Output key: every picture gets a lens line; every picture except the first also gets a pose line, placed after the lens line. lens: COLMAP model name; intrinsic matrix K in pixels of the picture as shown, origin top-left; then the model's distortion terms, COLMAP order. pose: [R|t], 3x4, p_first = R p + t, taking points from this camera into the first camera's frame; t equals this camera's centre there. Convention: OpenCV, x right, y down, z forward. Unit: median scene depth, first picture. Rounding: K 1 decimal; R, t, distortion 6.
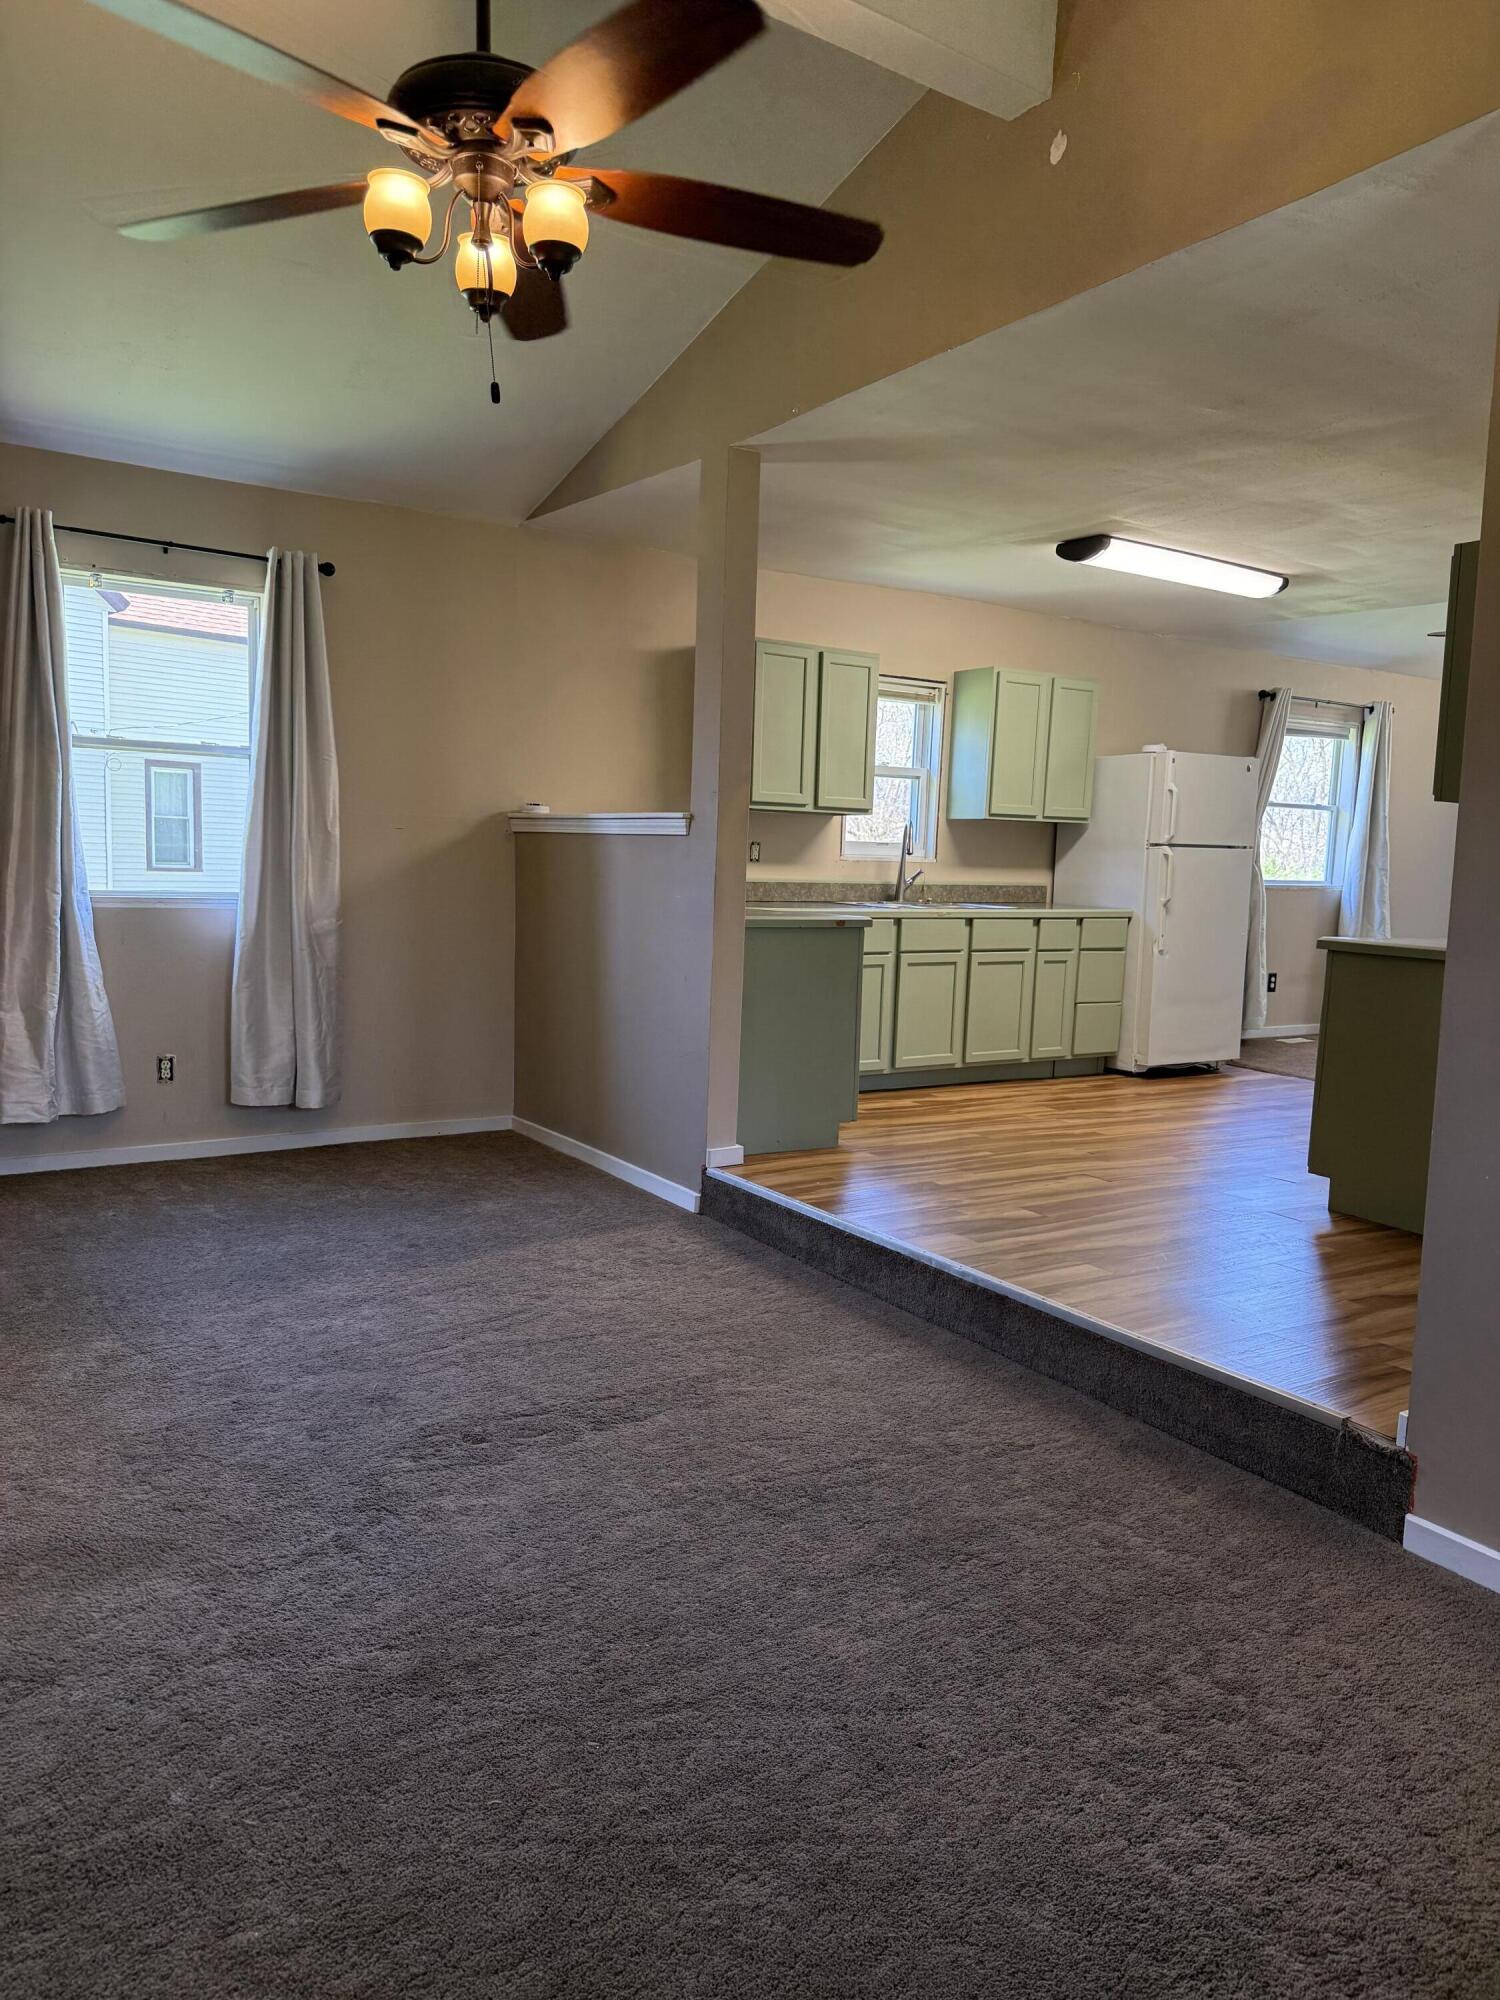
lens RADIAL K [[1434.1, 0, 733.6], [0, 1434.1, 1018.3], [0, 0, 1]] dist [0.041960, -0.047413]
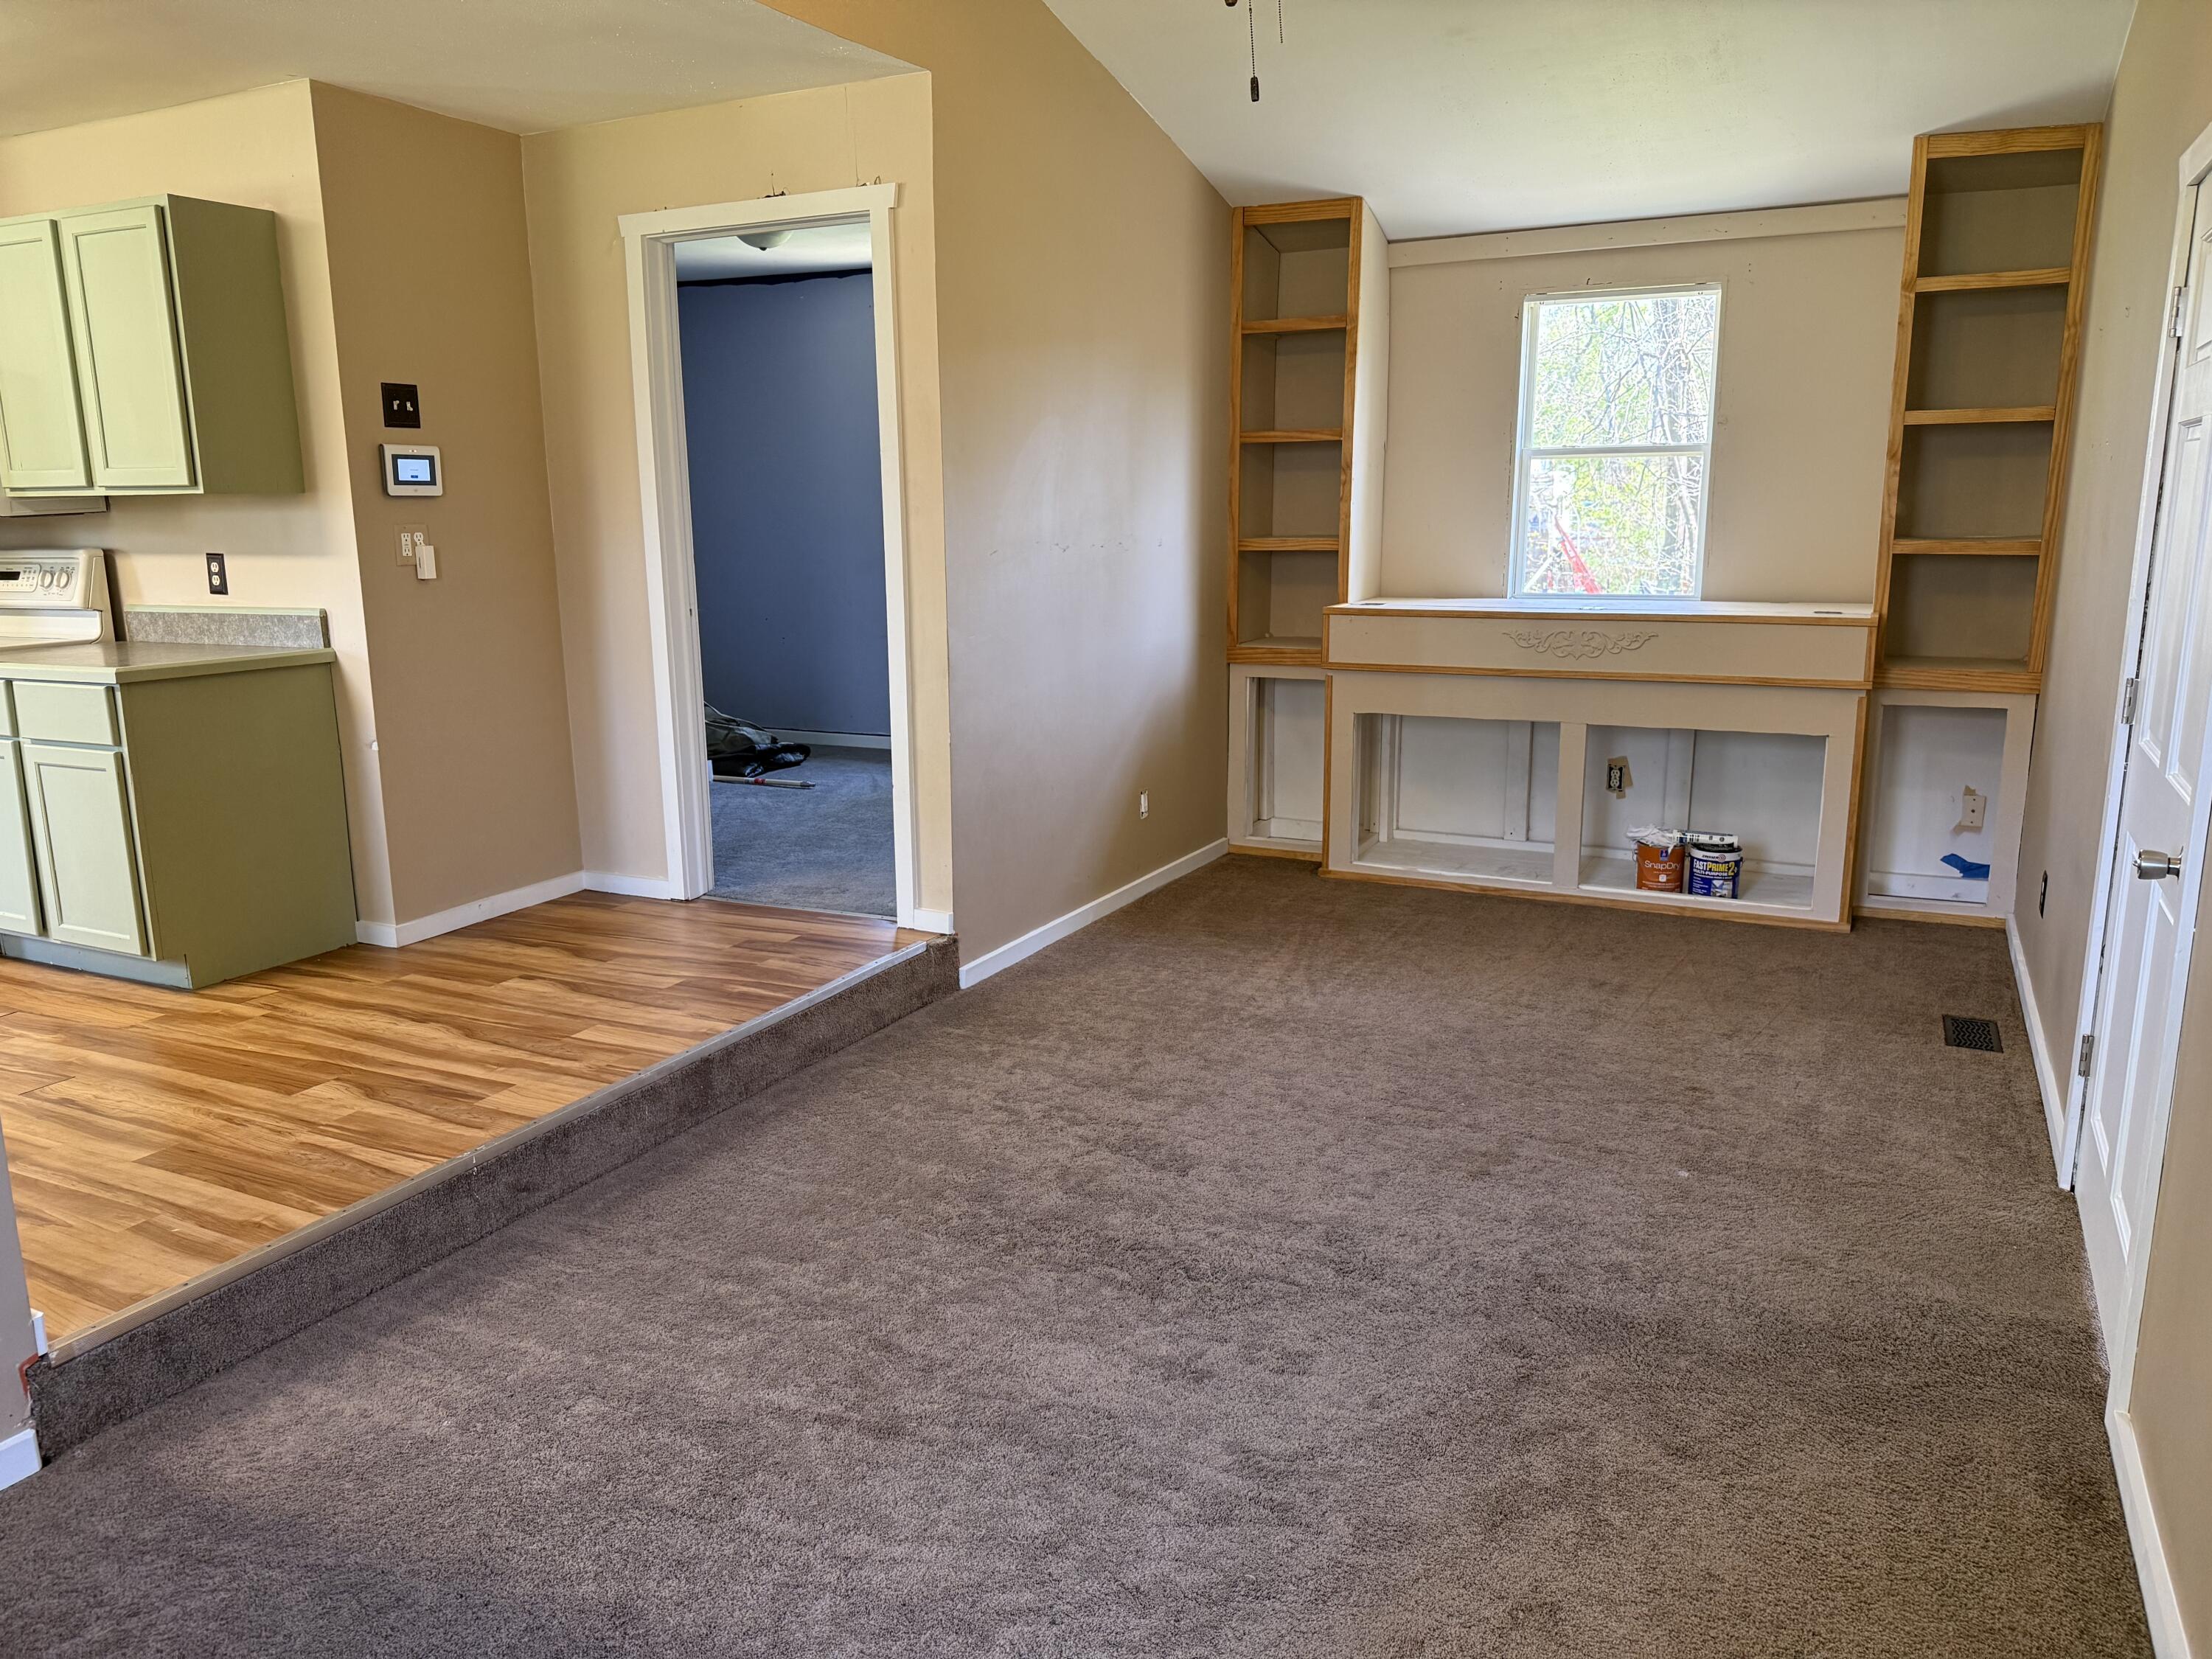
lens RADIAL K [[1586.1, 0, 1097.8], [0, 1586.1, 825.2], [0, 0, 1]] dist [0.041960, -0.047413]
pose [[-0.506345, -0.200208, 0.838768, -0.320467], [0.109286, 0.949934, 0.292715, -0.091265], [-0.855378, 0.239881, -0.459114, 0.514139]]
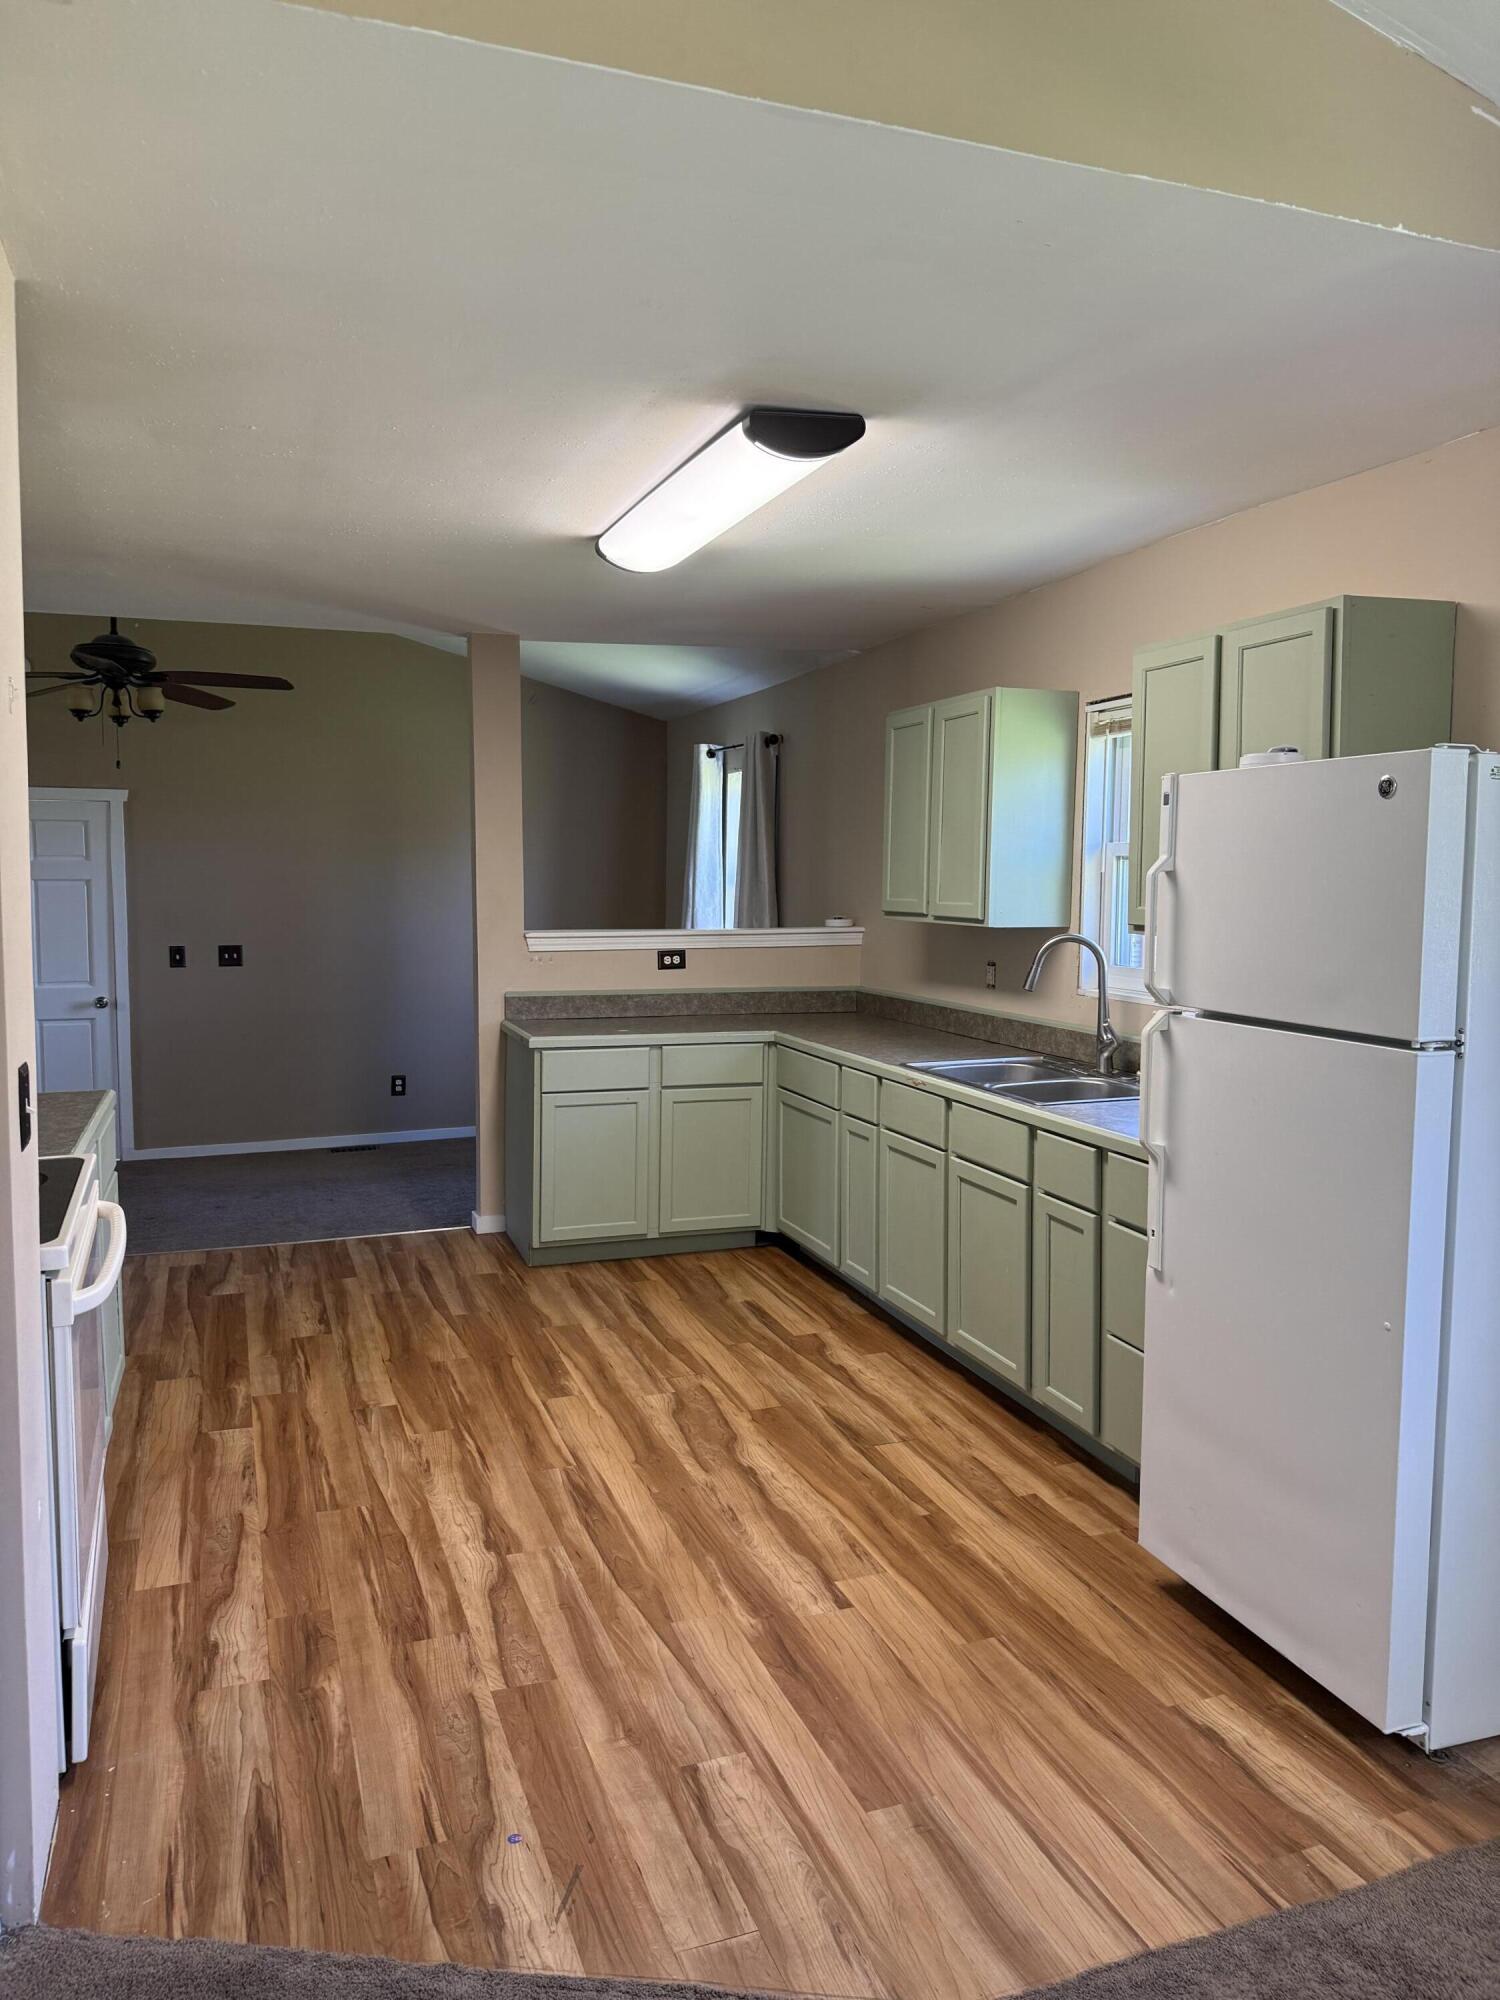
lens RADIAL K [[1434.1, 0, 742.3], [0, 1434.1, 967.7], [0, 0, 1]] dist [0.041960, -0.047413]
pose [[-0.226321, 0.046988, -0.972919, 0.603164], [-0.131031, 0.988288, 0.078211, -0.127109], [0.965199, 0.145184, -0.217514, 0.812028]]
